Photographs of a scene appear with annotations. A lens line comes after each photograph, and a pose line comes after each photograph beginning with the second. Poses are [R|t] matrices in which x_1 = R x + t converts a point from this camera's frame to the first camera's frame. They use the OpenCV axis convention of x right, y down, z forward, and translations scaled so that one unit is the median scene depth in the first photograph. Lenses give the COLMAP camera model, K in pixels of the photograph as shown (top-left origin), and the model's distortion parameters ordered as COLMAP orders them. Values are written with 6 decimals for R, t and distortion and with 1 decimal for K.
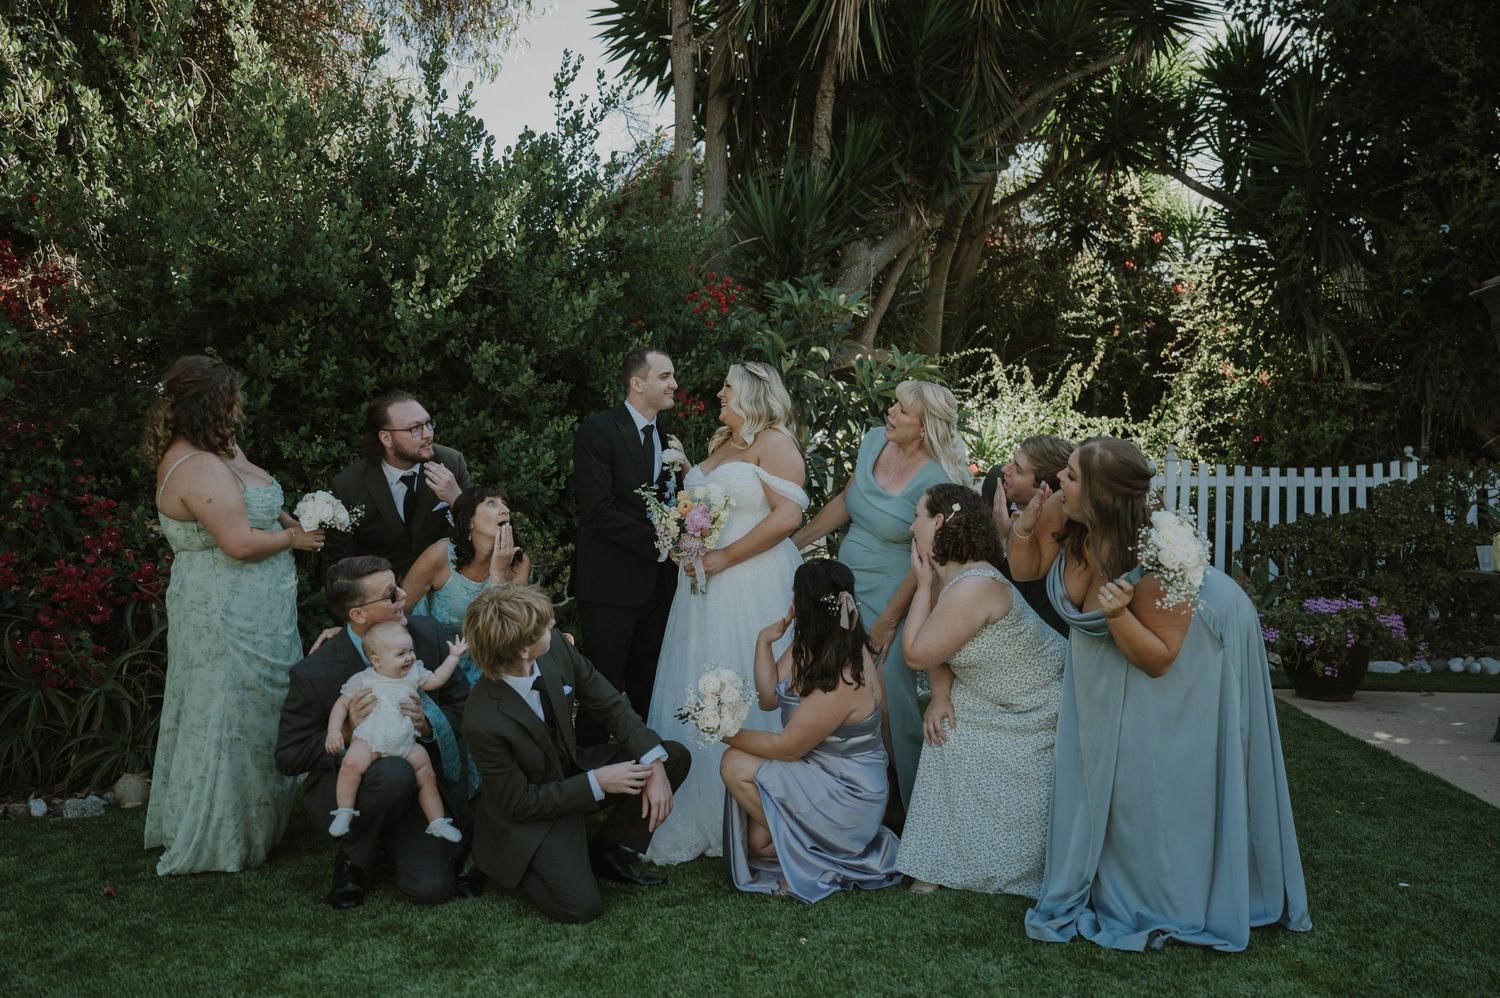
lens RADIAL K [[1218.2, 0, 738.9], [0, 1218.2, 507.0], [0, 0, 1]] dist [-0.009334, 0.012490]
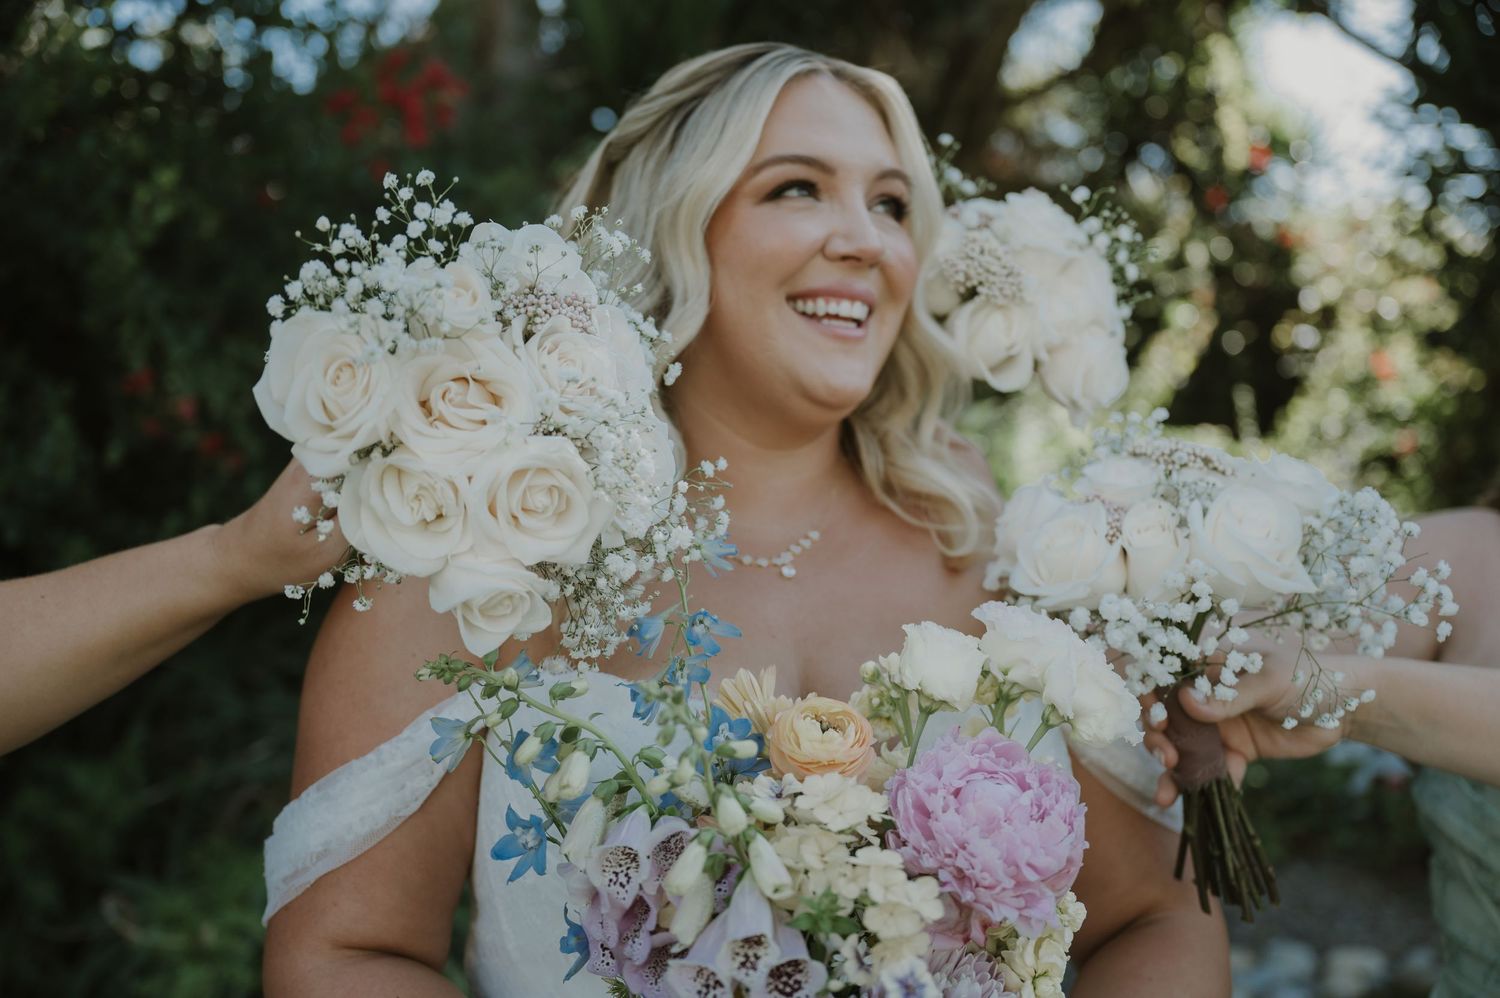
lens RADIAL K [[1584.7, 0, 753.3], [0, 1584.7, 504.5], [0, 0, 1]] dist [0.011452, 0.000000]
pose [[0.997619, 0.017749, 0.066636, 0.041738], [-0.015858, 0.999459, -0.028805, -0.017486], [-0.067111, 0.027680, 0.997361, 0.296826]]
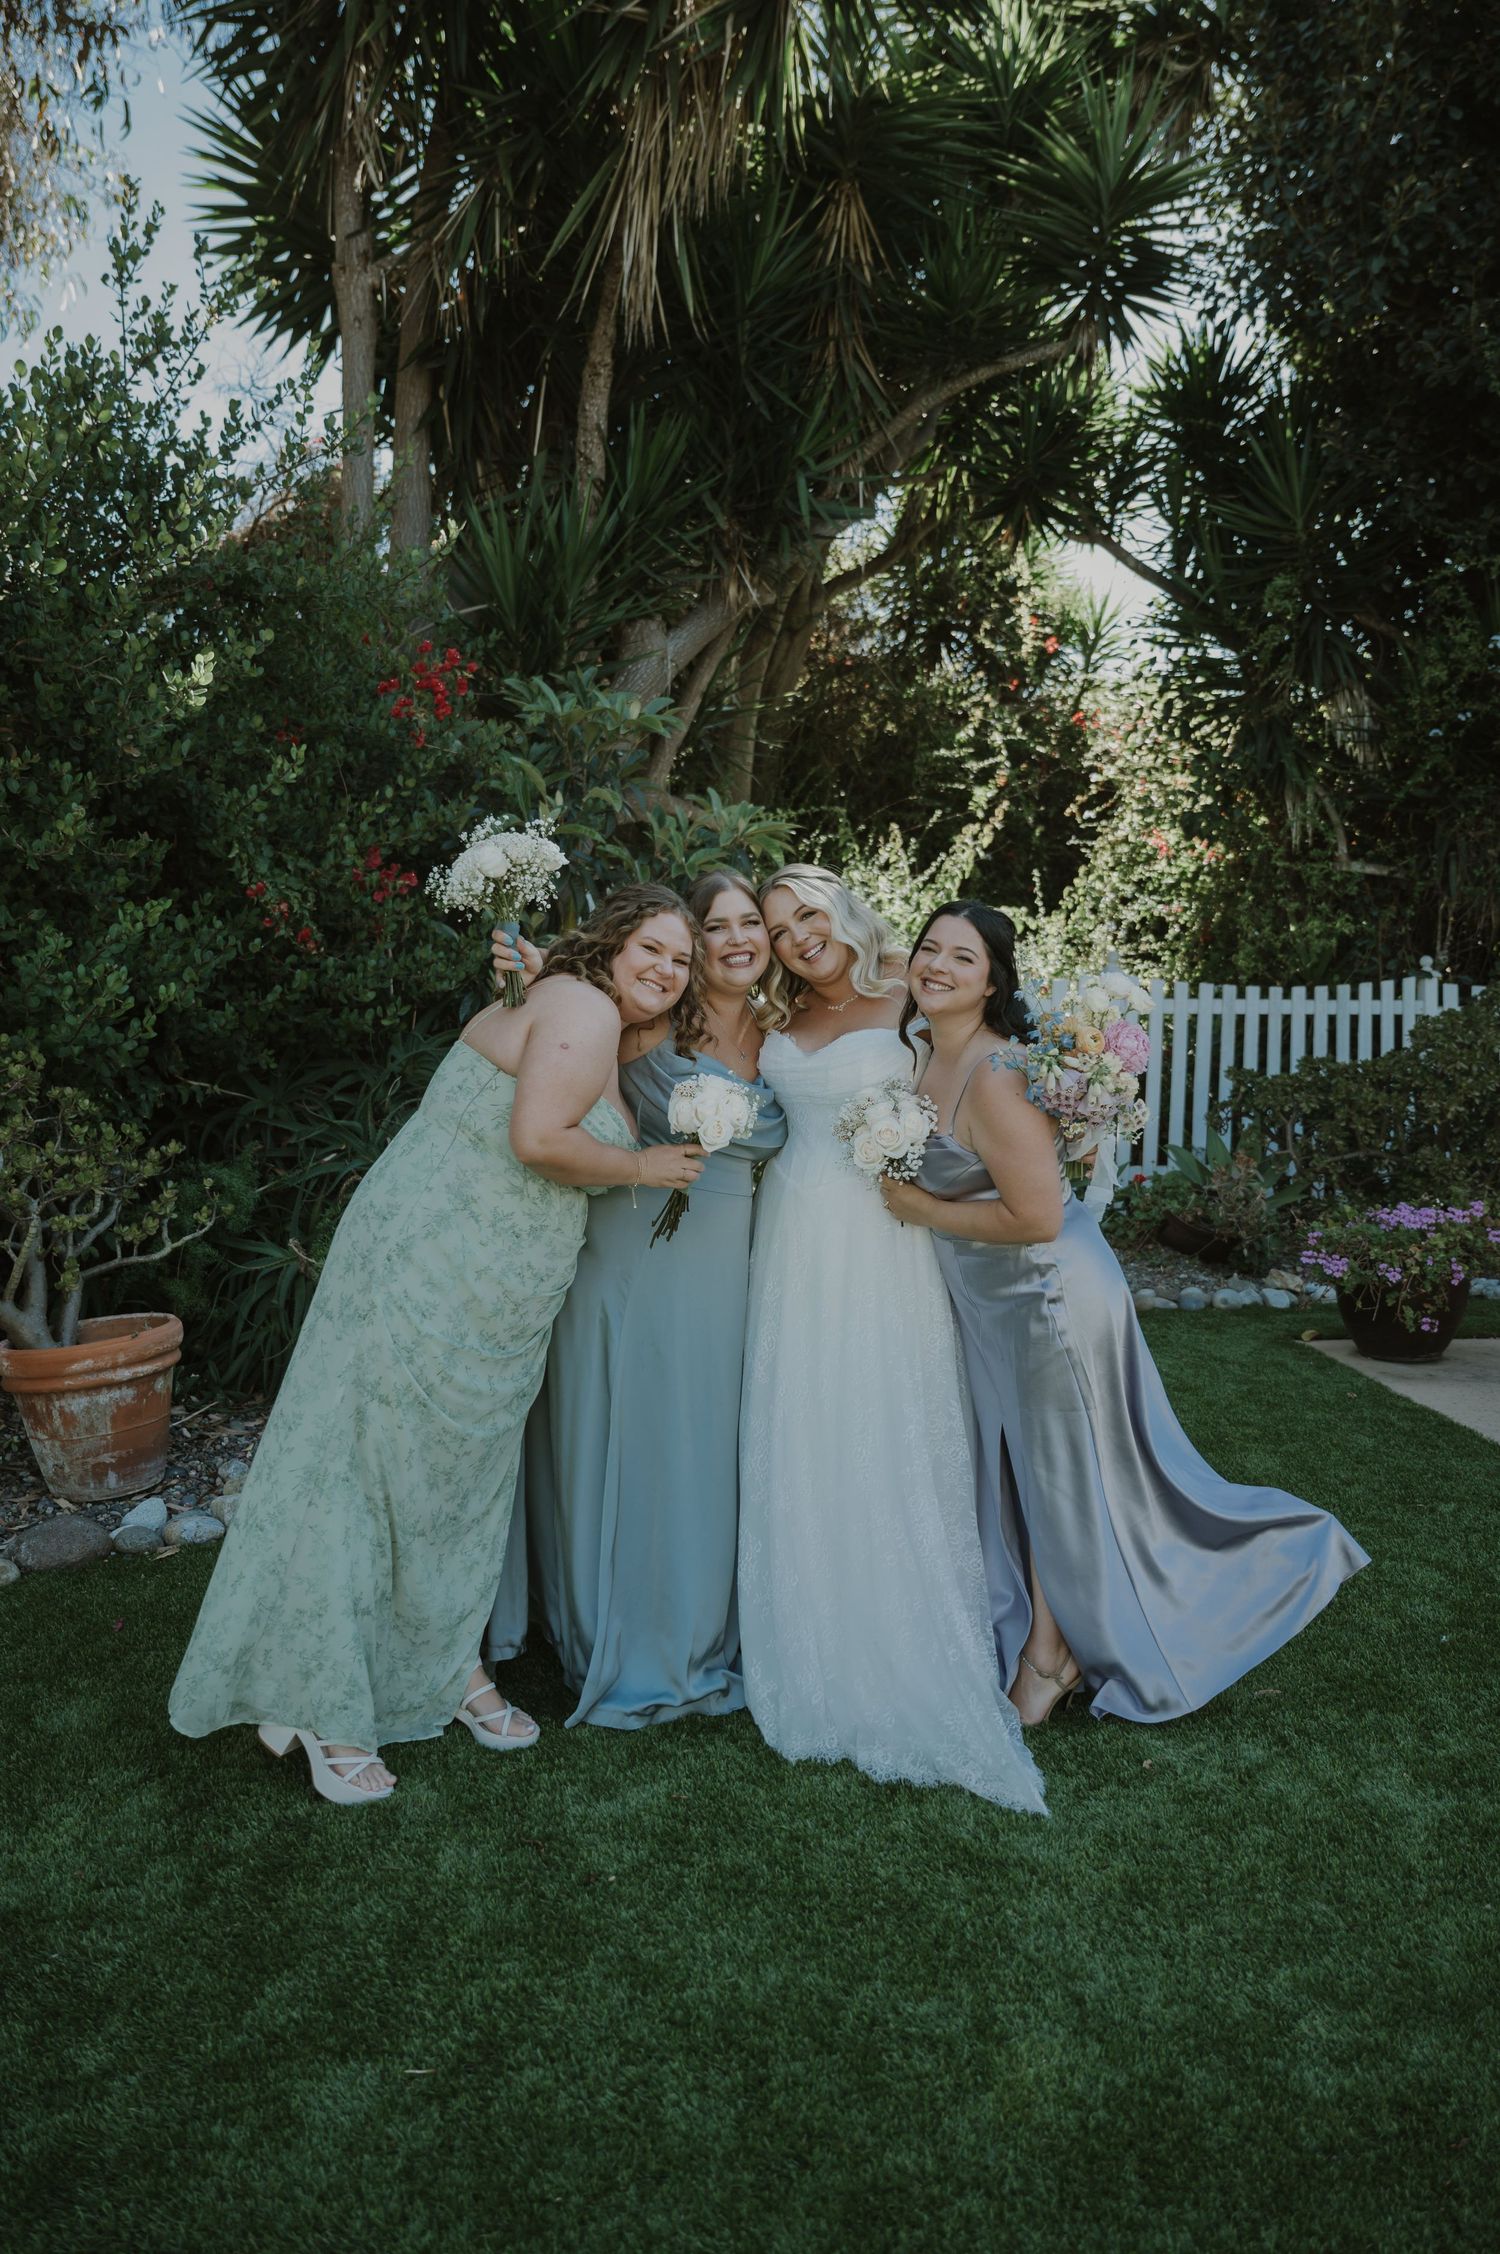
lens RADIAL K [[1676.3, 0, 757.5], [0, 1676.3, 1125.6], [0, 0, 1]] dist [-0.014641, 0.008530]
pose [[0.980497, -0.011456, 0.196201, -0.016806], [-0.001163, 0.997944, 0.064076, -0.013951], [-0.196531, -0.063055, 0.978468, 0.127167]]
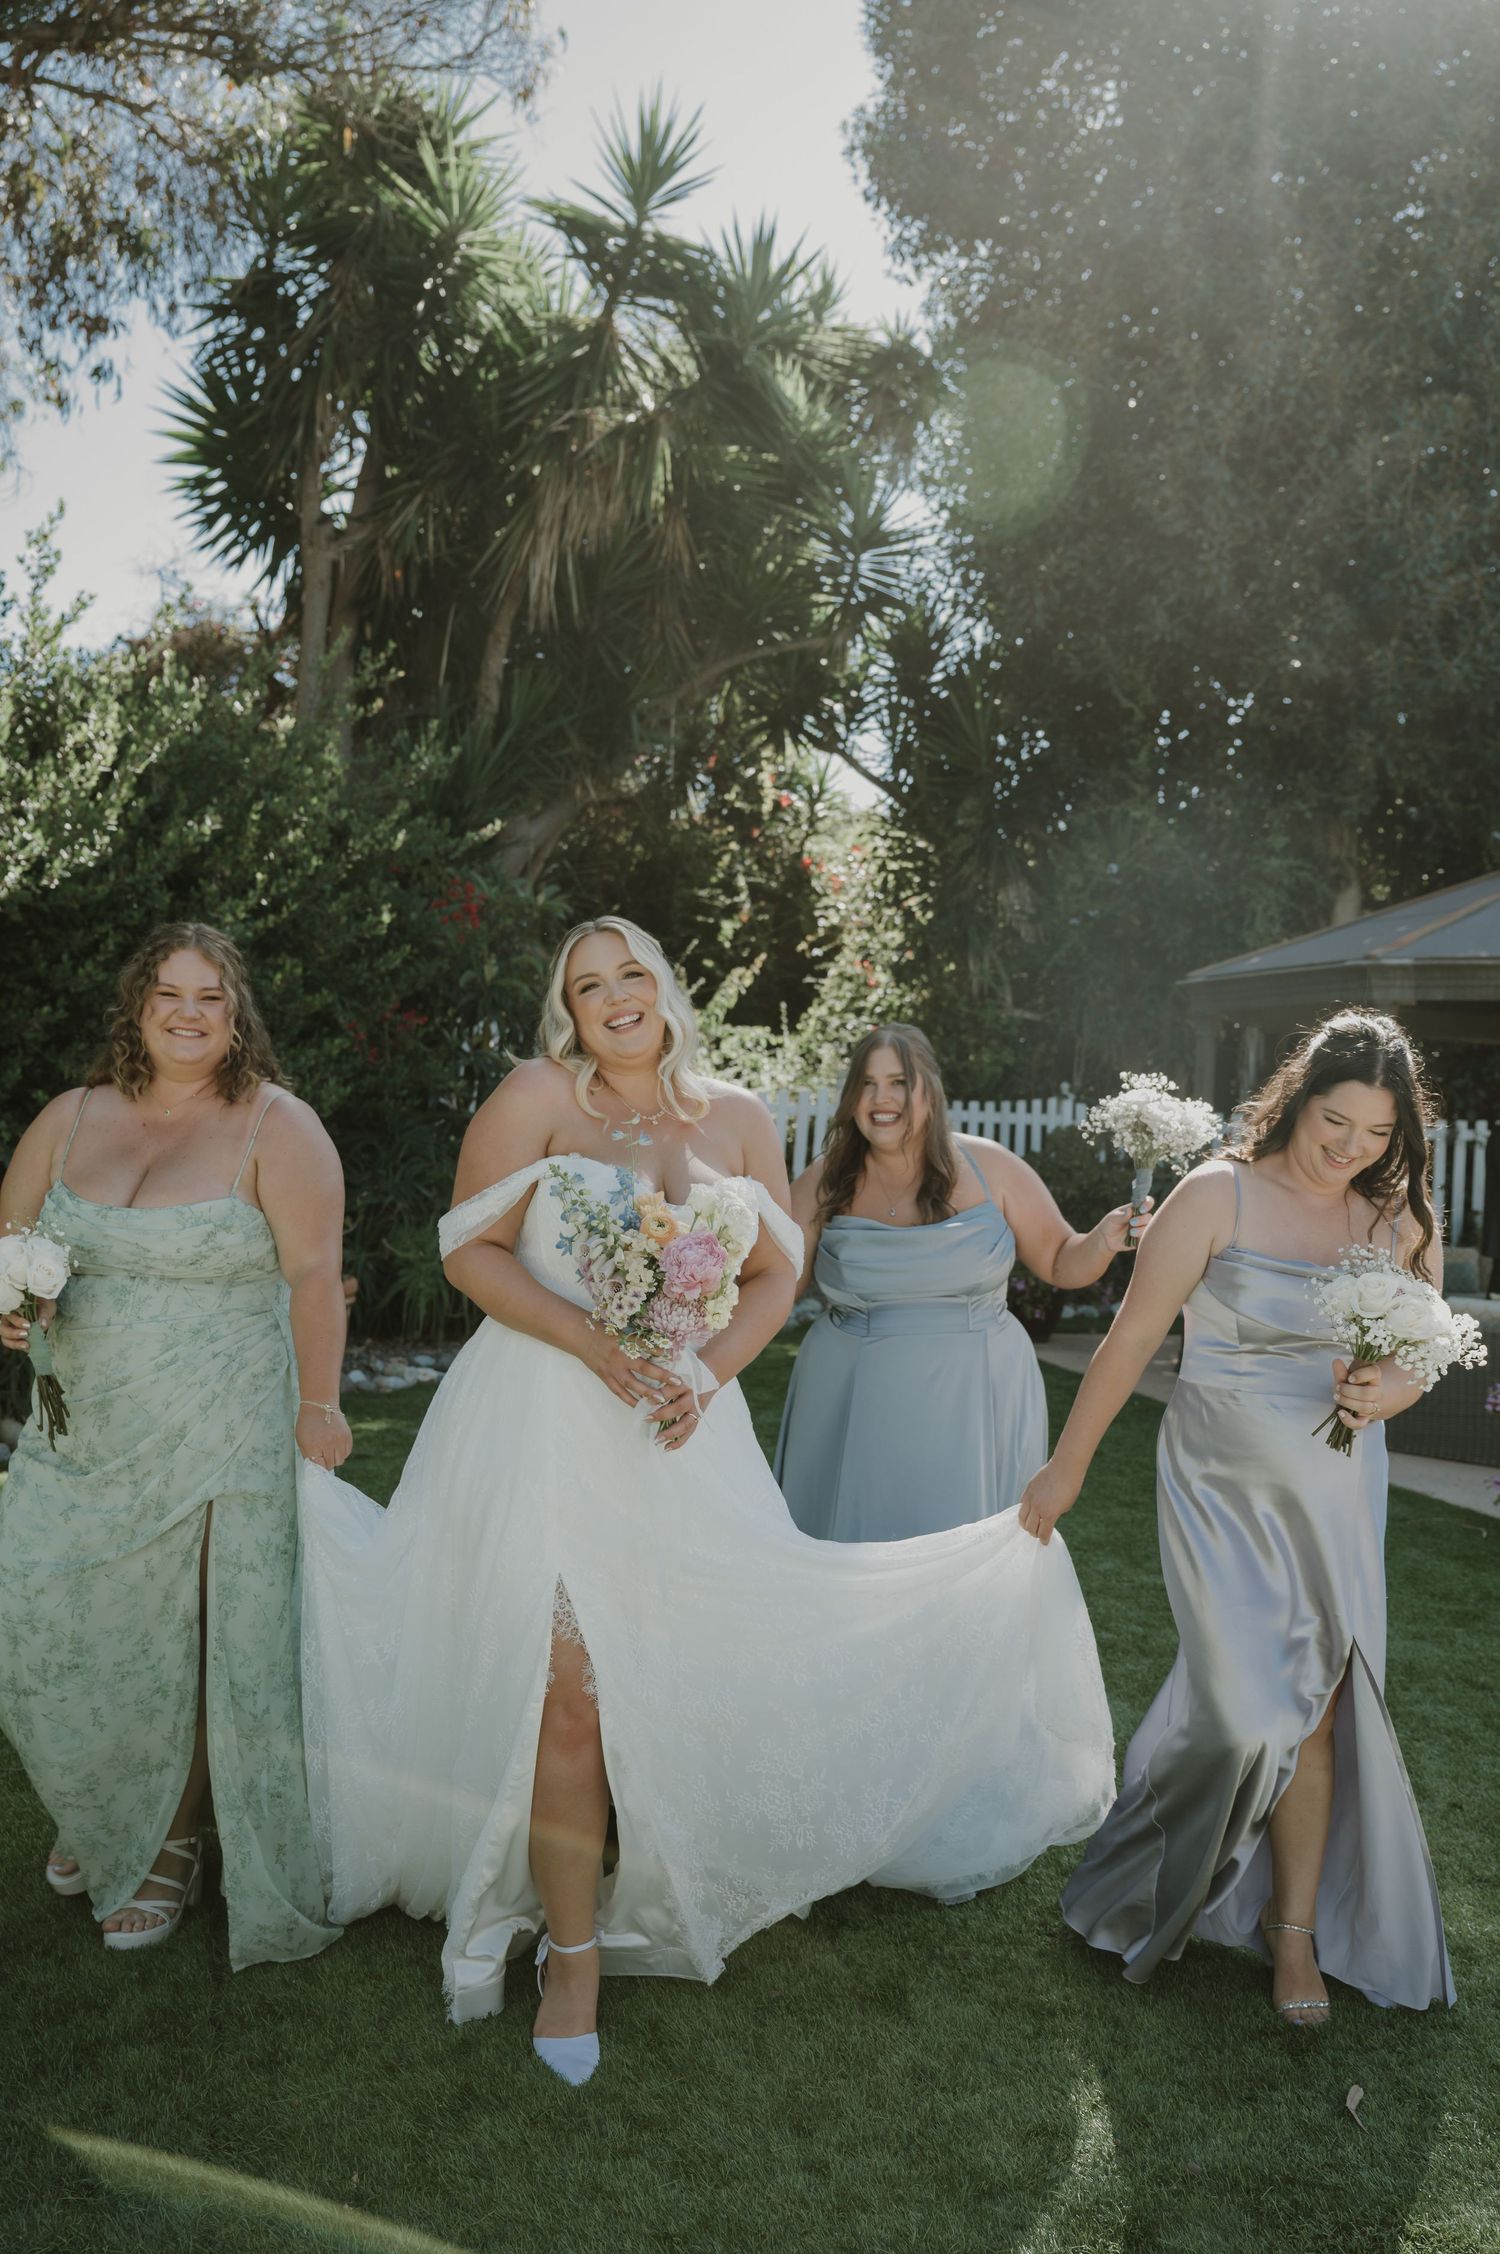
lens RADIAL K [[1824.1, 0, 787.8], [0, 1824.1, 1134.5], [0, 0, 1]] dist [-0.002903, 0.005011]
pose [[0.918579, 0.035238, 0.393663, -0.206611], [-0.044924, 0.998871, 0.015415, -0.021762], [-0.392675, -0.031845, 0.919126, -0.224186]]
